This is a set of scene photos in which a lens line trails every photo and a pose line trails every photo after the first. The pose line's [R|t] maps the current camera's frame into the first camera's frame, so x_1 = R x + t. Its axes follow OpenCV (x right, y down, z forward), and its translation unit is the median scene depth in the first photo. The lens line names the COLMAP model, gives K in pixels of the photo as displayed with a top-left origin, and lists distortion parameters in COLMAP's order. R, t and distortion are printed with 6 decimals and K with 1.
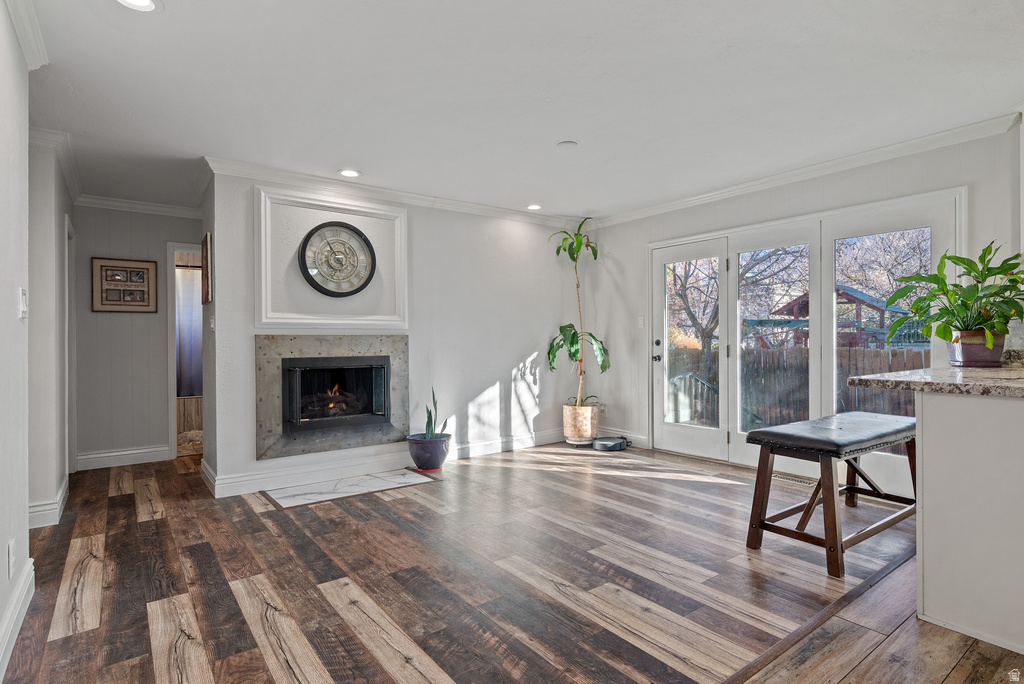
lens RADIAL K [[534.3, 0, 515.7], [0, 534.3, 338.6], [0, 0, 1]] dist [0.001438, -0.001388]
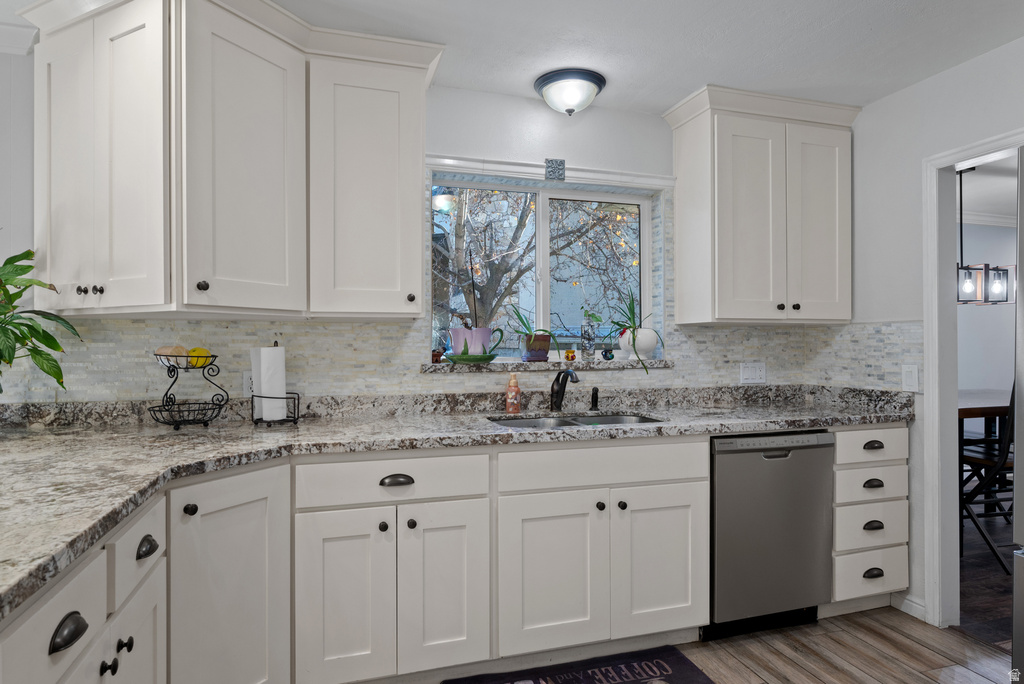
lens RADIAL K [[585.2, 0, 522.7], [0, 585.2, 343.4], [0, 0, 1]] dist [-0.000731, 0.000449]
pose [[0.340967, 0.004184, 0.940066, 0.536950], [-0.003887, 0.999988, -0.003041, -0.055305], [-0.940067, -0.002617, 0.340979, 0.250728]]
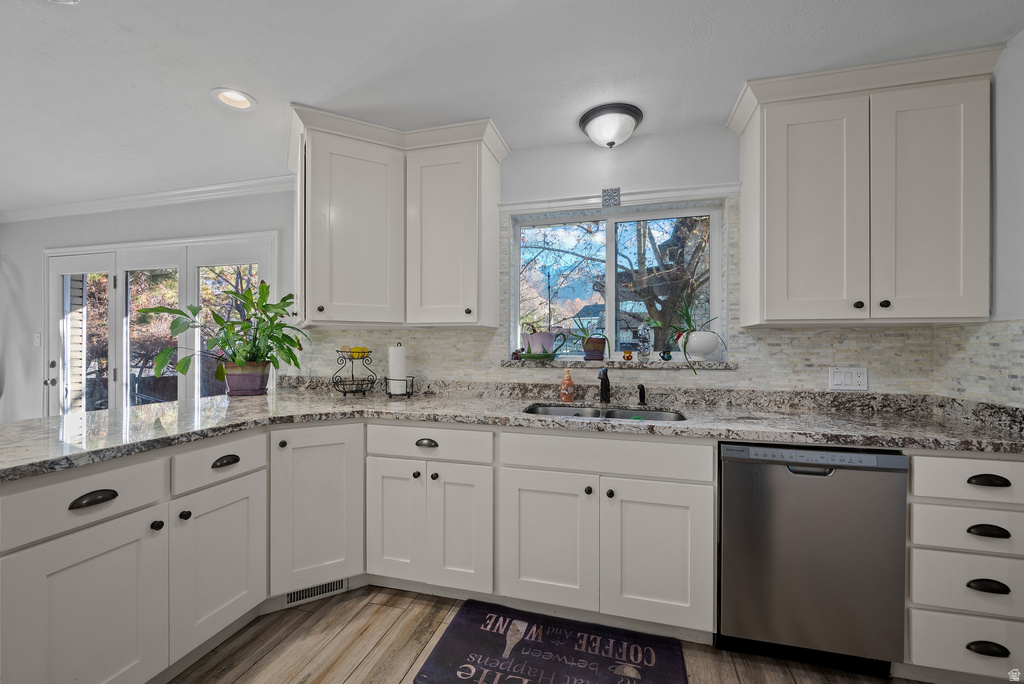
lens RADIAL K [[411.1, 0, 518.0], [0, 411.1, 345.6], [0, 0, 1]] dist [0.000084, -0.000486]
pose [[0.789623, 0.007049, 0.613552, 0.843138], [-0.009717, 0.999952, 0.001018, -0.056876], [-0.613515, -0.006766, 0.789654, 0.001967]]
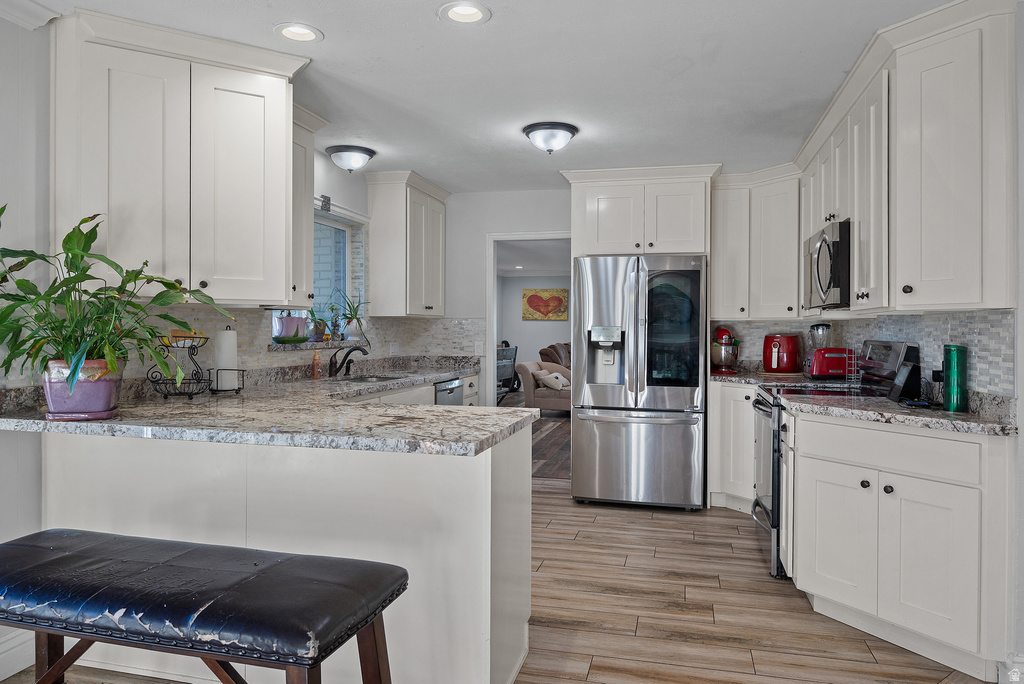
lens RADIAL K [[669.5, 0, 506.8], [0, 669.5, 332.9], [0, 0, 1]] dist [-0.008567, 0.004847]
pose [[-0.615326, -0.000539, 0.788272, -0.017913], [-0.004779, 0.999984, -0.003047, -0.046137], [-0.788258, -0.005642, -0.615319, 1.175427]]
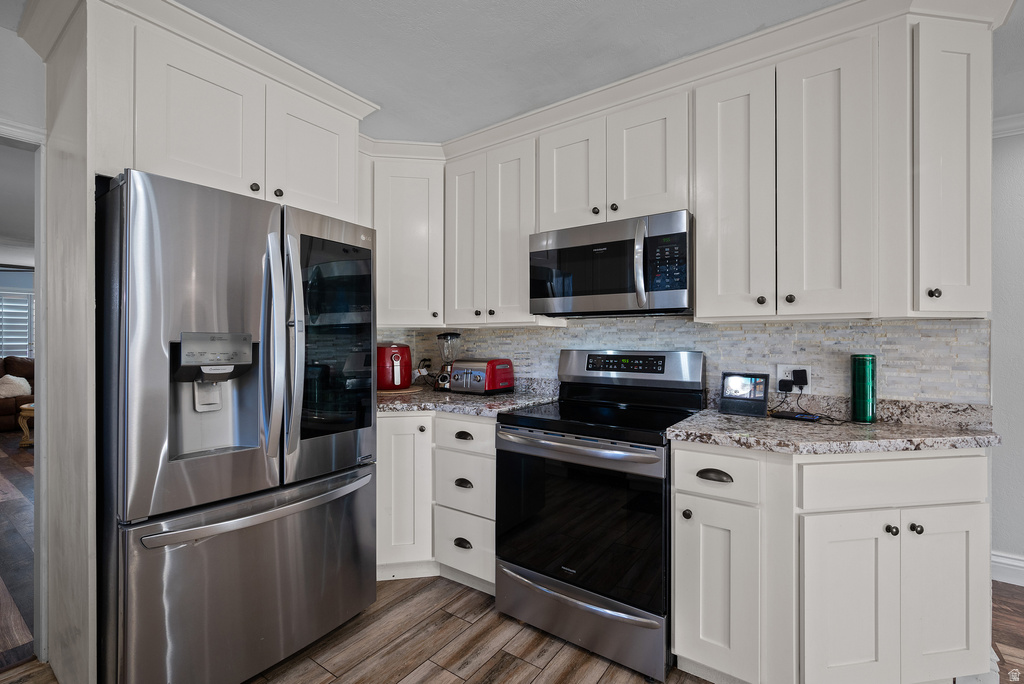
lens RADIAL K [[447.2, 0, 510.2], [0, 447.2, 338.1], [0, 0, 1]] dist [0.002703, -0.000038]
pose [[-0.956308, 0.004202, -0.292330, 0.967145], [0.006565, 0.999953, -0.007103, -0.056633], [0.292286, -0.008712, -0.956291, 0.568935]]
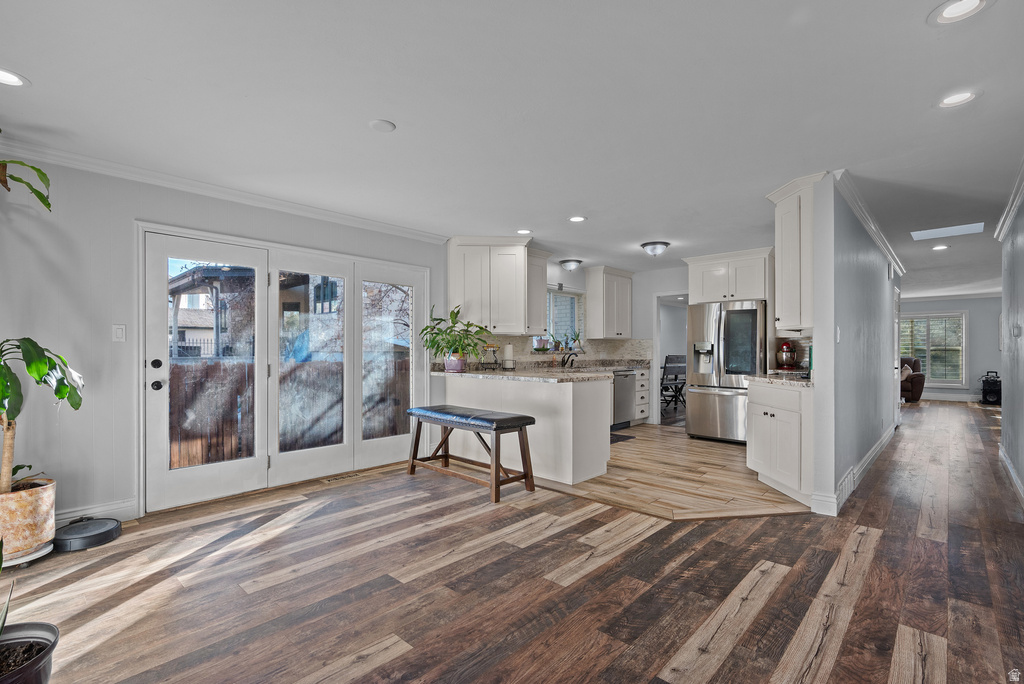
lens RADIAL K [[461.0, 0, 534.3], [0, 461.0, 354.2], [0, 0, 1]] dist [-0.003246, -0.000222]
pose [[-0.189149, -0.000709, 0.981948, -0.797064], [-0.000932, 0.999999, 0.000543, -0.011757], [-0.981948, -0.000813, -0.189150, 1.117301]]
